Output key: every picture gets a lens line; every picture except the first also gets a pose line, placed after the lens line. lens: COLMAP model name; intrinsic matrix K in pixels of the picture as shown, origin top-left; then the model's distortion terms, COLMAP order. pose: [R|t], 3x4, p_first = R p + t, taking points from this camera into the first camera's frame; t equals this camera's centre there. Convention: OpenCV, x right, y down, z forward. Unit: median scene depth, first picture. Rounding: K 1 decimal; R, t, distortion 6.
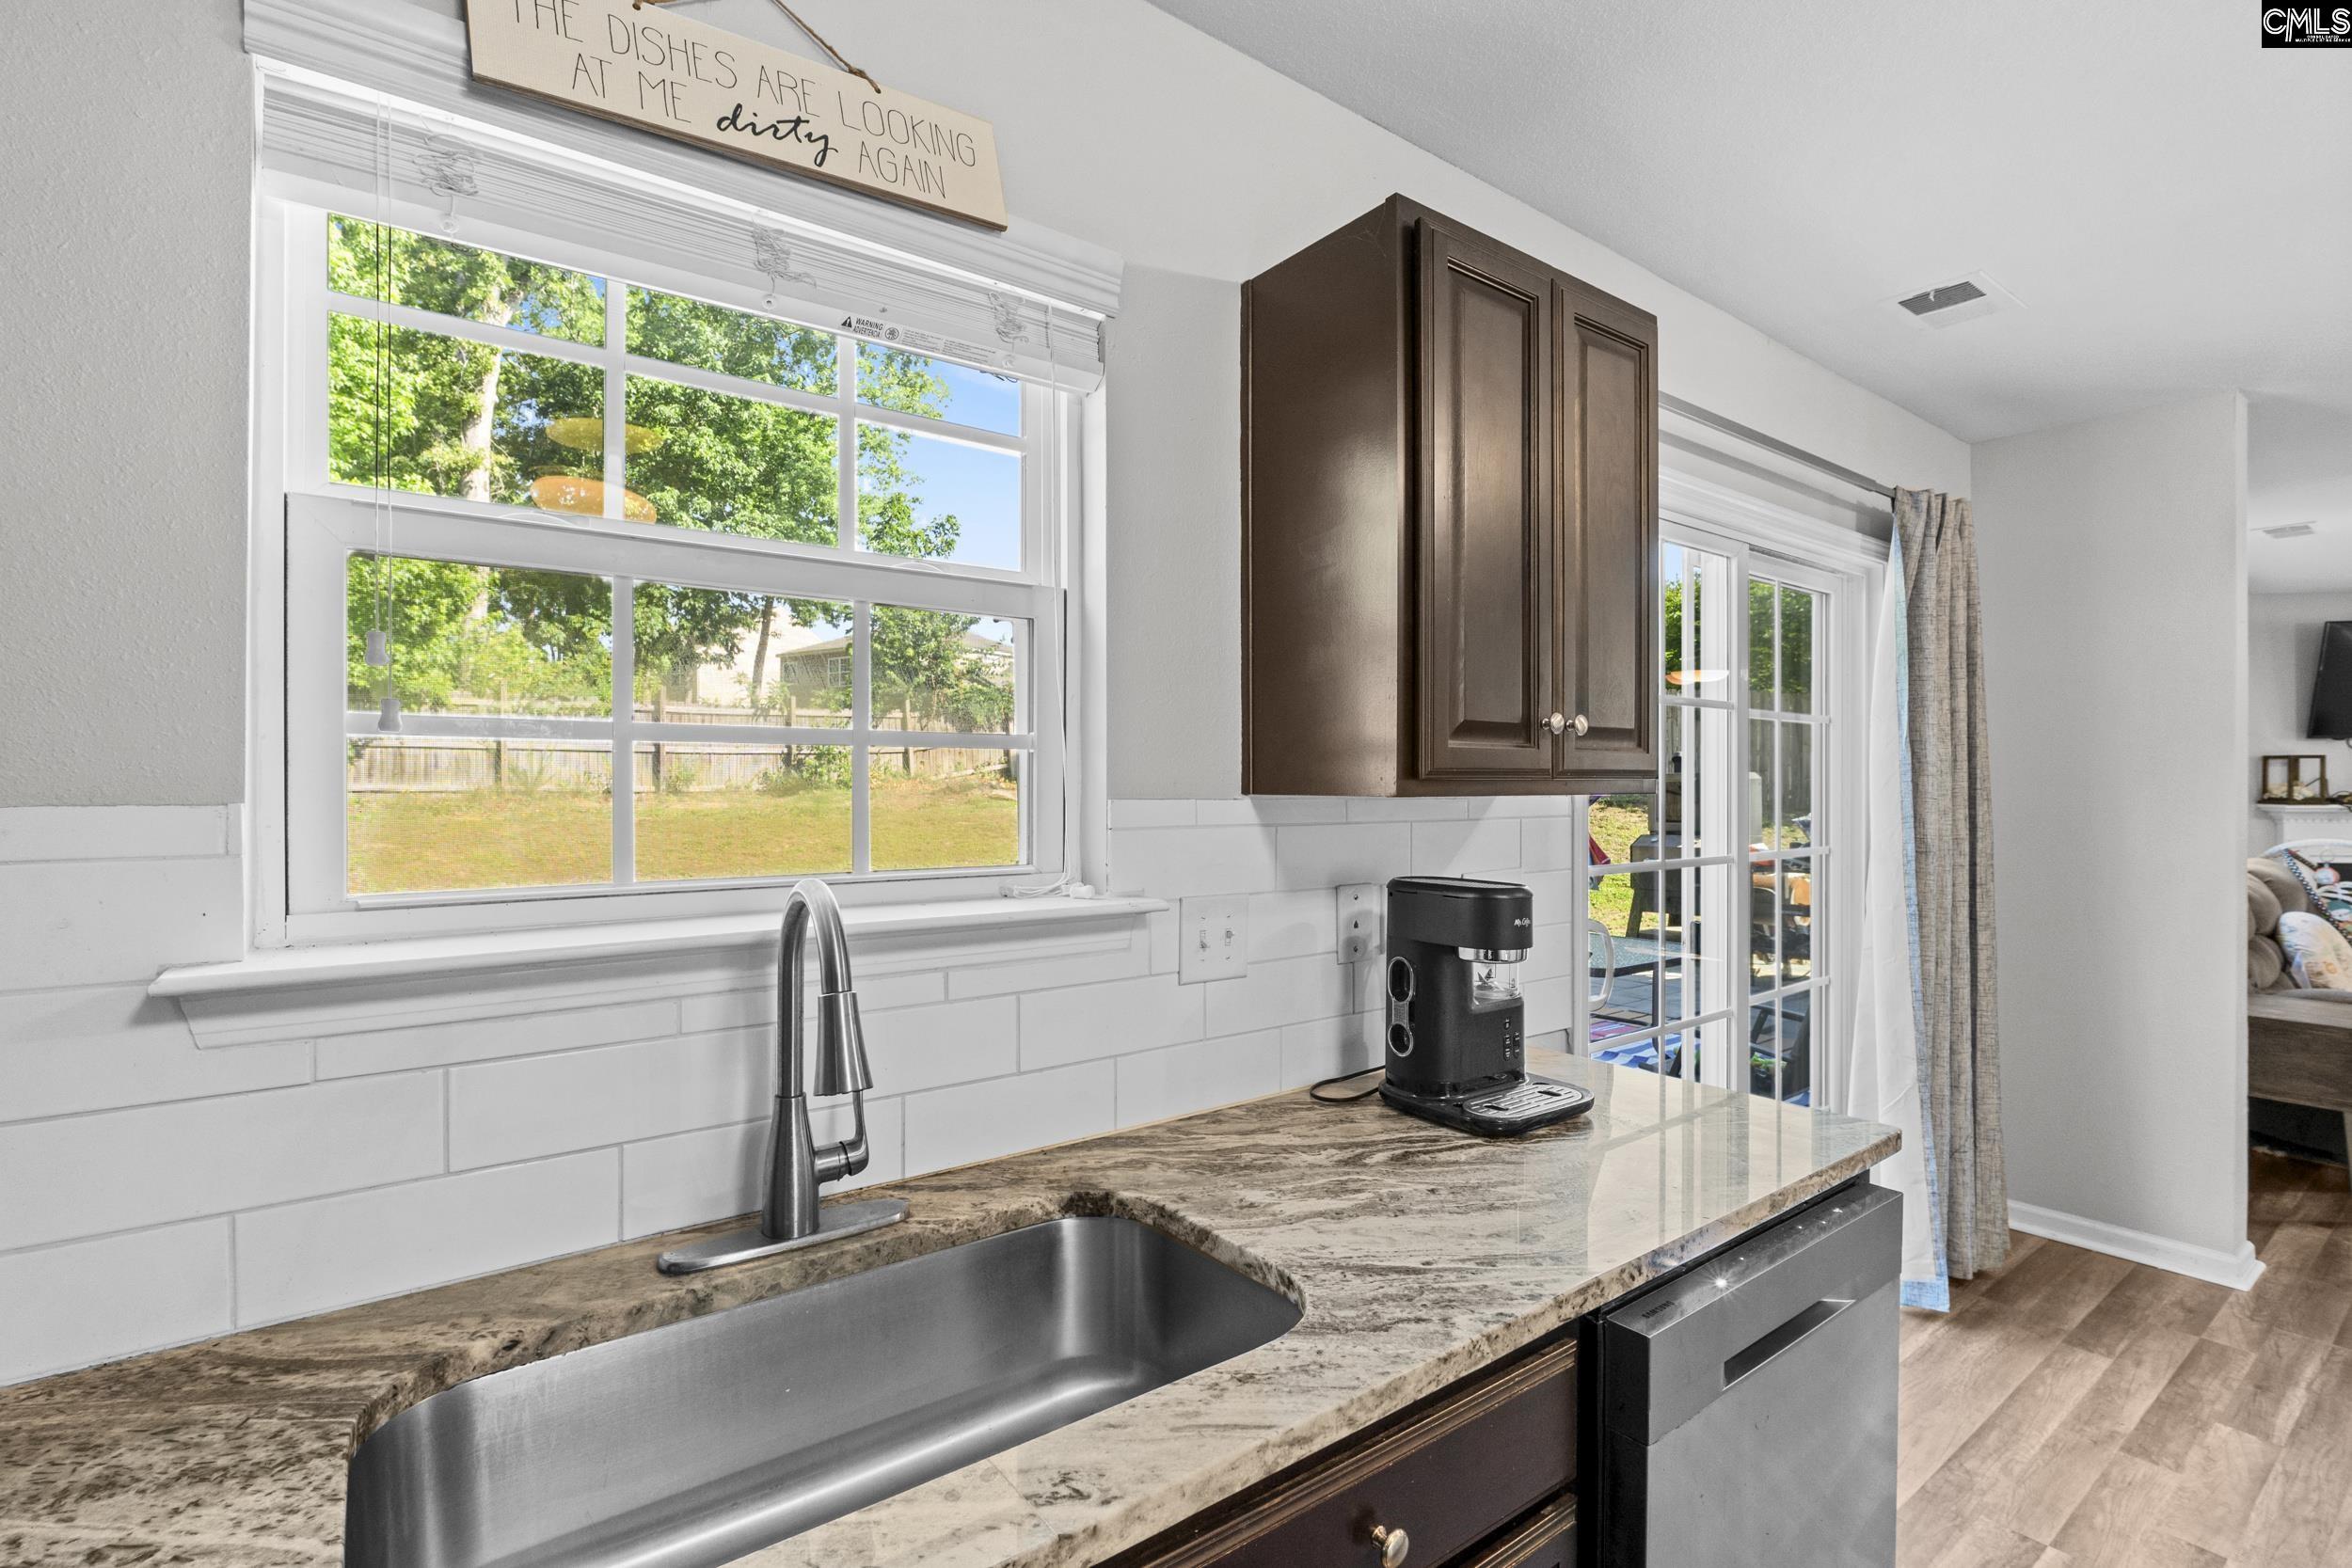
lens RADIAL K [[1077.2, 0, 1176.0], [0, 1077.2, 784.0], [0, 0, 1]] dist [0.000743, 0.000168]
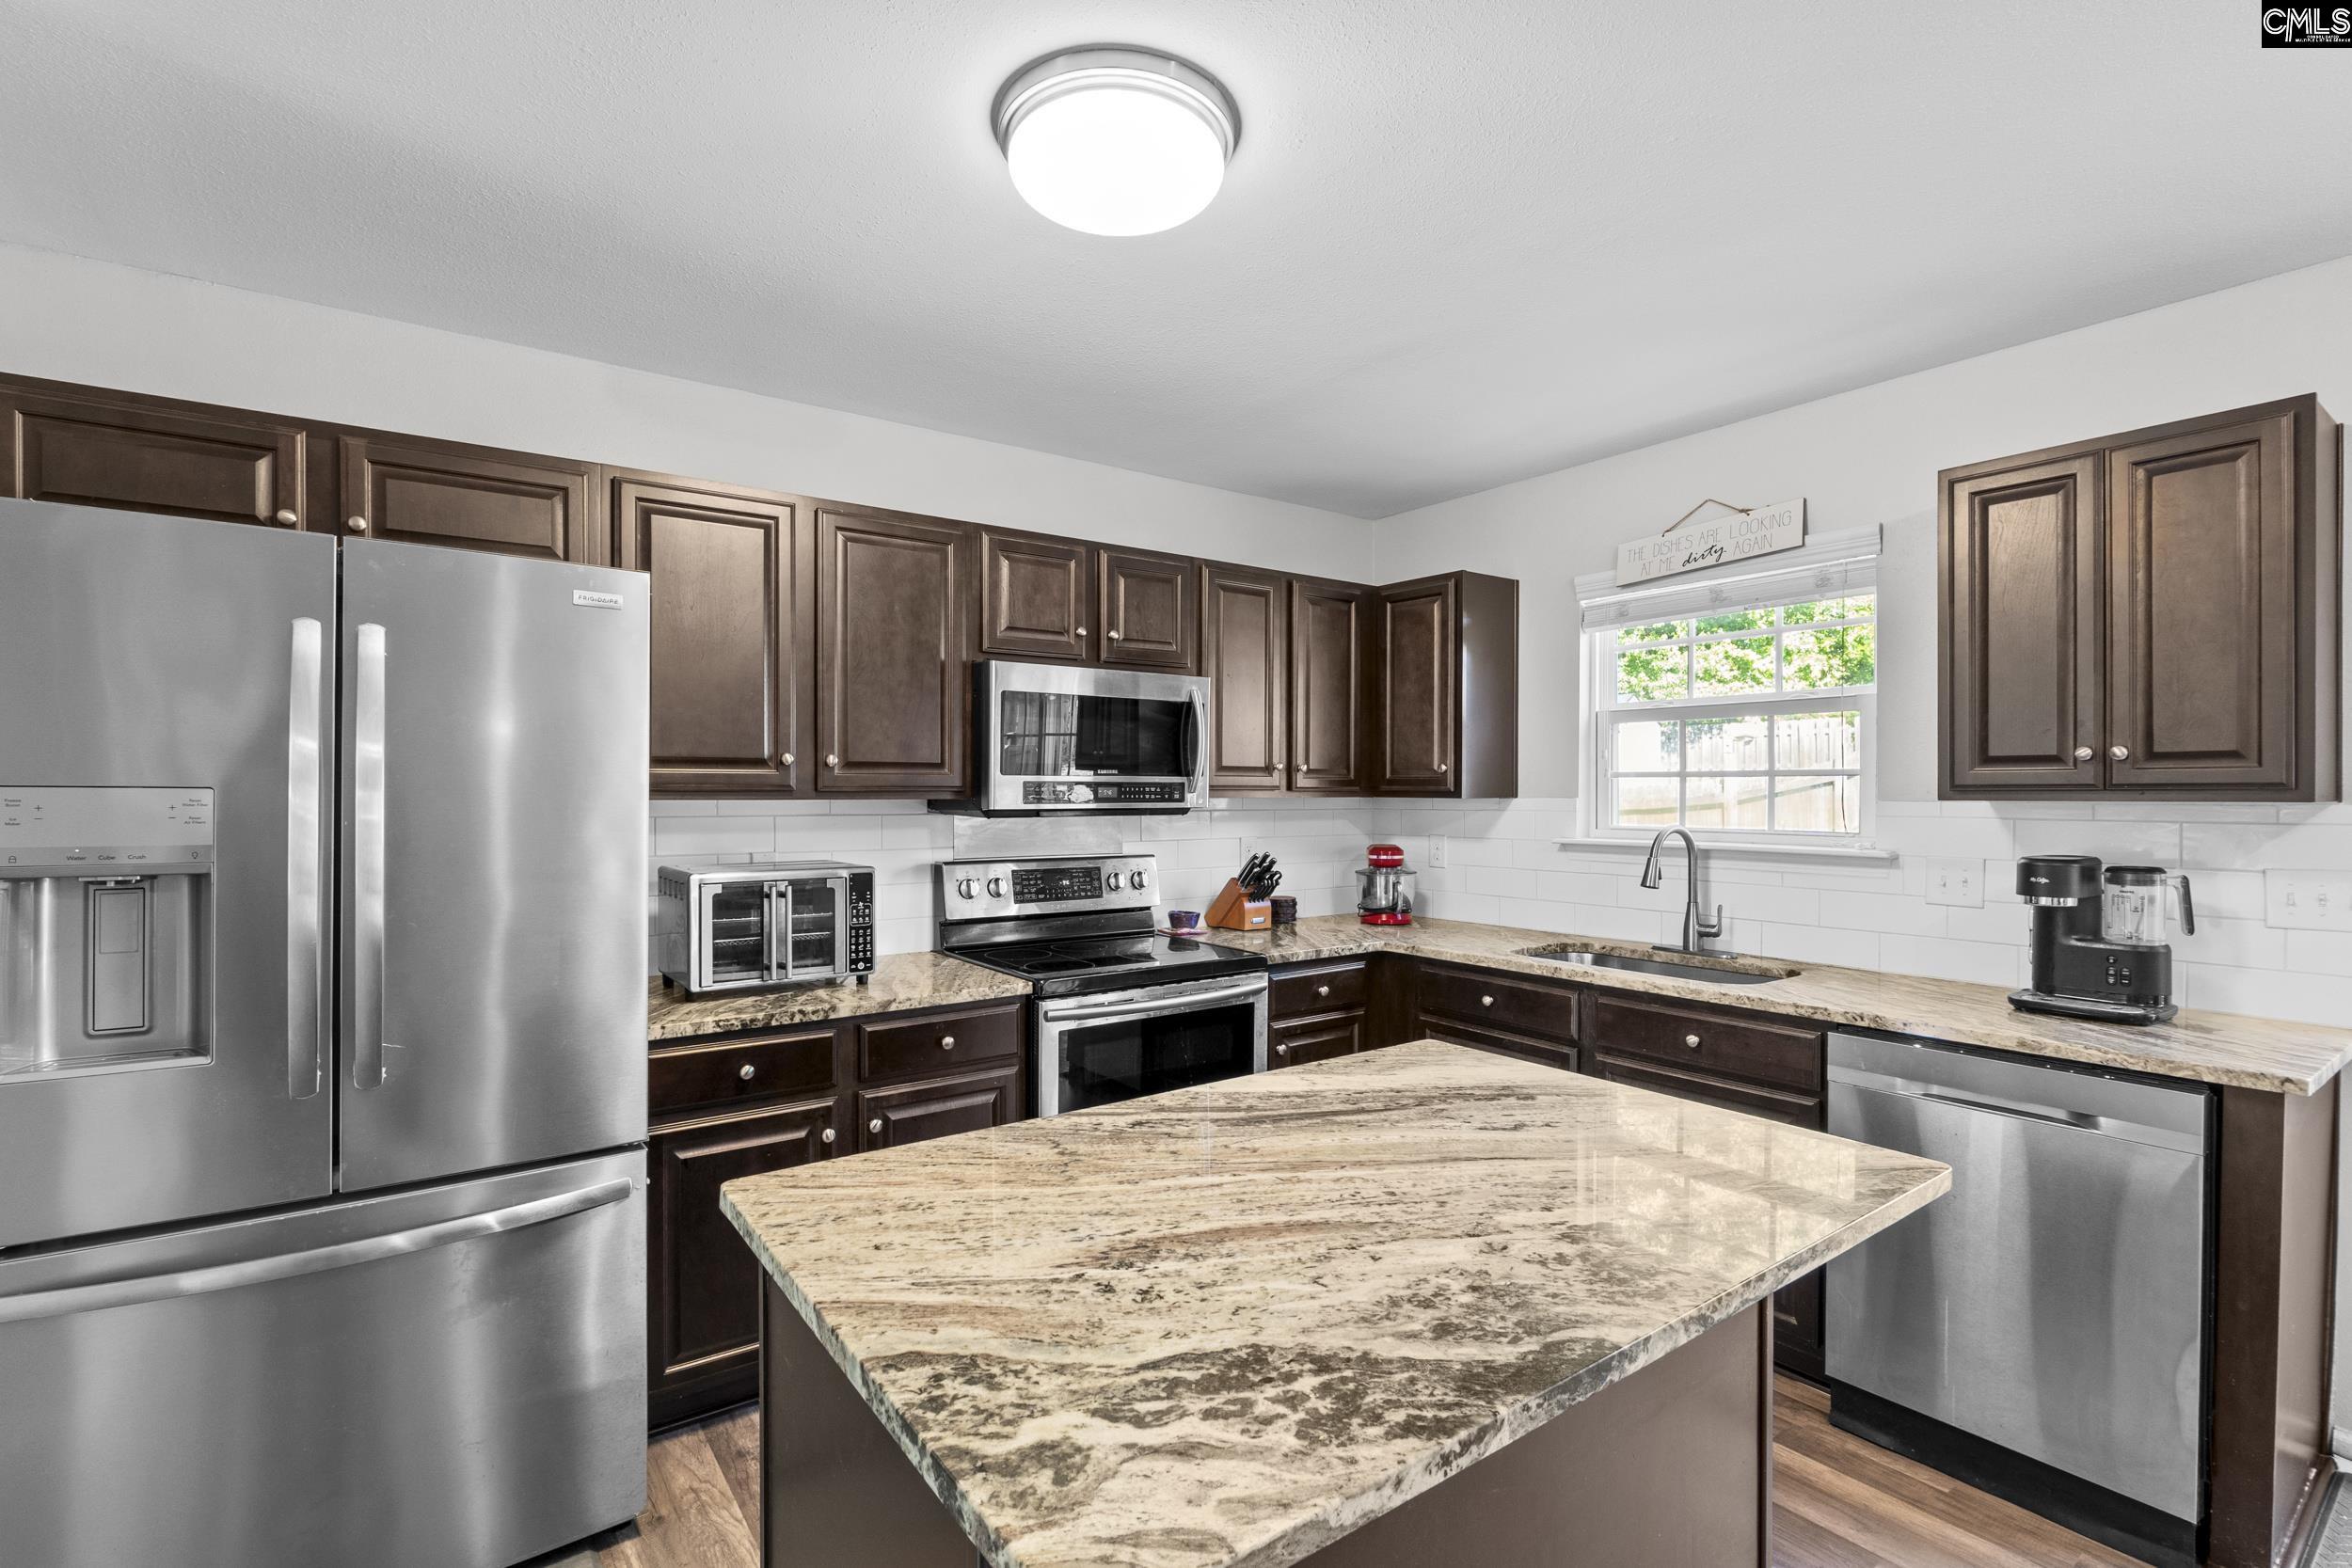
lens RADIAL K [[1077.2, 0, 1176.0], [0, 1077.2, 784.0], [0, 0, 1]] dist [0.000743, 0.000168]
pose [[-0.009088, -0.006931, -0.999935, 2.387508], [-0.001940, 0.999974, -0.006913, -0.000138], [0.999957, 0.001877, -0.009101, -0.323396]]
